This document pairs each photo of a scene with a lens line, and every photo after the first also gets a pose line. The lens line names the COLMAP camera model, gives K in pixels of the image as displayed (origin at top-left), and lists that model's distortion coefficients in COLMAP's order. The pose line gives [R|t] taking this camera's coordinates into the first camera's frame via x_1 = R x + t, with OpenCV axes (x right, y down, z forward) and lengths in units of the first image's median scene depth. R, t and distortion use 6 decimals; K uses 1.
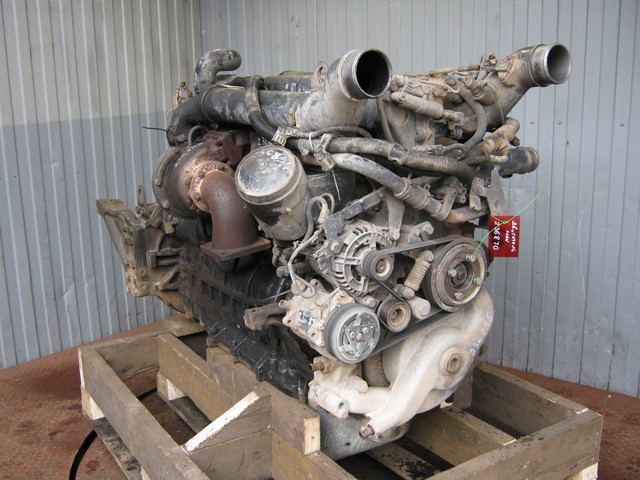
lens RADIAL K [[704.2, 0, 315.7], [0, 704.2, 239.0], [0, 0, 1]] dist [-0.067454, 0.000000]
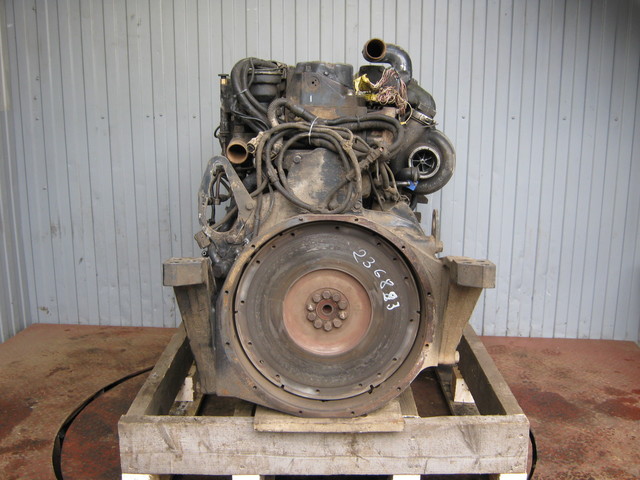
lens RADIAL K [[704.2, 0, 307.8], [0, 704.2, 237.8], [0, 0, 1]] dist [-0.067454, 0.000000]
pose [[0.853963, -0.090143, 0.512466, -0.374152], [0.101930, 0.994778, 0.005128, 0.013046], [-0.510252, 0.047856, 0.858692, 0.058164]]
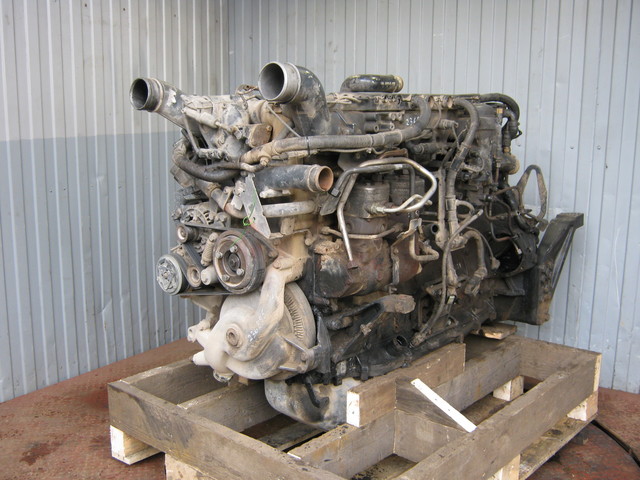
lens RADIAL K [[704.2, 0, 316.5], [0, 704.2, 241.1], [0, 0, 1]] dist [-0.067454, 0.000000]
pose [[0.992333, 0.007834, 0.123348, -0.191613], [-0.003180, 0.999277, -0.037883, 0.018947], [-0.123555, 0.037201, 0.991640, -0.020562]]
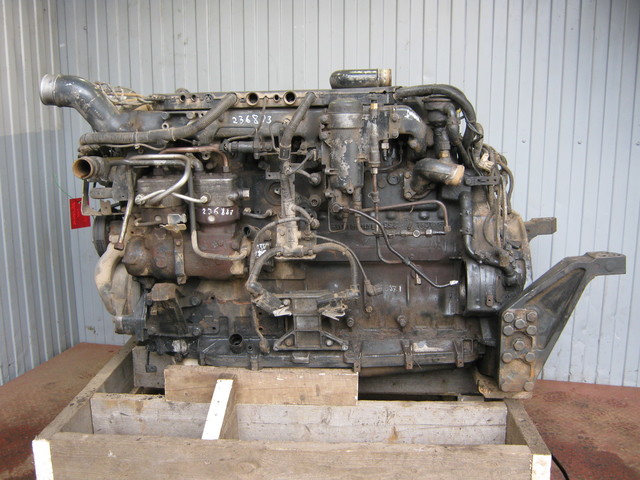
lens RADIAL K [[704.2, 0, 309.6], [0, 704.2, 237.9], [0, 0, 1]] dist [-0.067454, 0.000000]
pose [[0.918721, -0.058694, 0.390520, -0.276371], [0.073394, 0.997042, -0.022811, -0.004303], [-0.388026, 0.049619, 0.920312, 0.069120]]
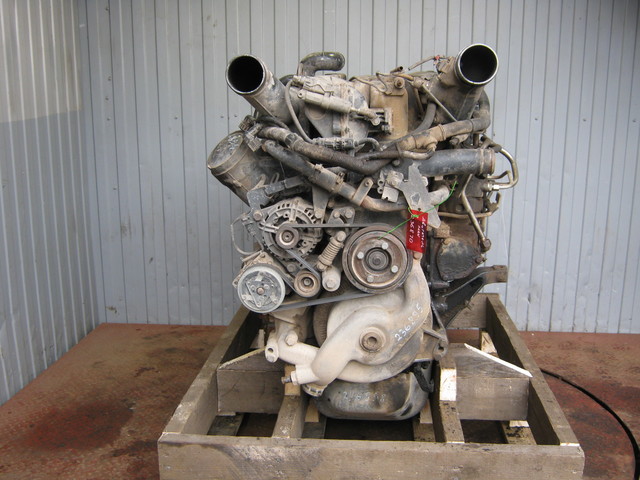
lens RADIAL K [[704.2, 0, 308.9], [0, 704.2, 236.6], [0, 0, 1]] dist [-0.067454, 0.000000]
pose [[0.842134, -0.098351, 0.530225, -0.495445], [0.105437, 0.994281, 0.016967, -0.012229], [-0.528861, 0.041617, 0.847687, 0.115162]]
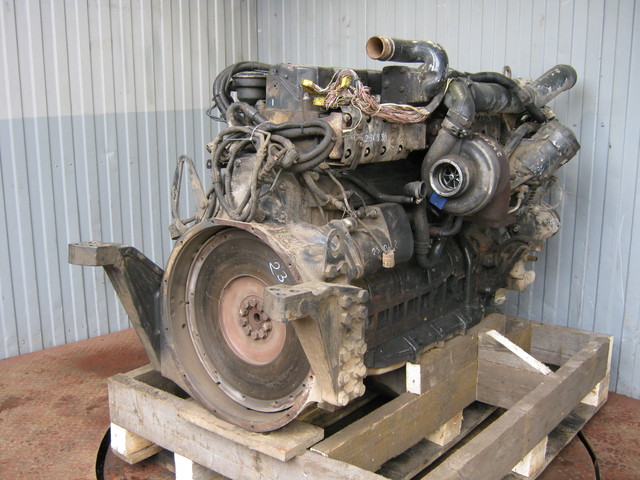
lens RADIAL K [[704.2, 0, 317.7], [0, 704.2, 239.8], [0, 0, 1]] dist [-0.067454, 0.000000]
pose [[0.994421, 0.040364, -0.097458, 0.044009], [-0.041171, 0.999132, -0.006289, 0.015048], [0.097120, 0.010267, 0.995220, -0.012634]]
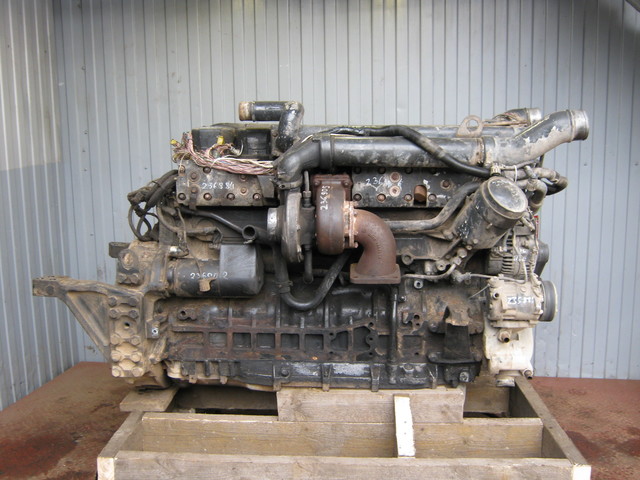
lens RADIAL K [[704.2, 0, 308.5], [0, 704.2, 239.4], [0, 0, 1]] dist [-0.067454, 0.000000]
pose [[0.885475, -0.070289, 0.459339, -0.376525], [0.105393, 0.993112, -0.051201, 0.005816], [-0.452577, 0.093748, 0.886784, 0.001957]]
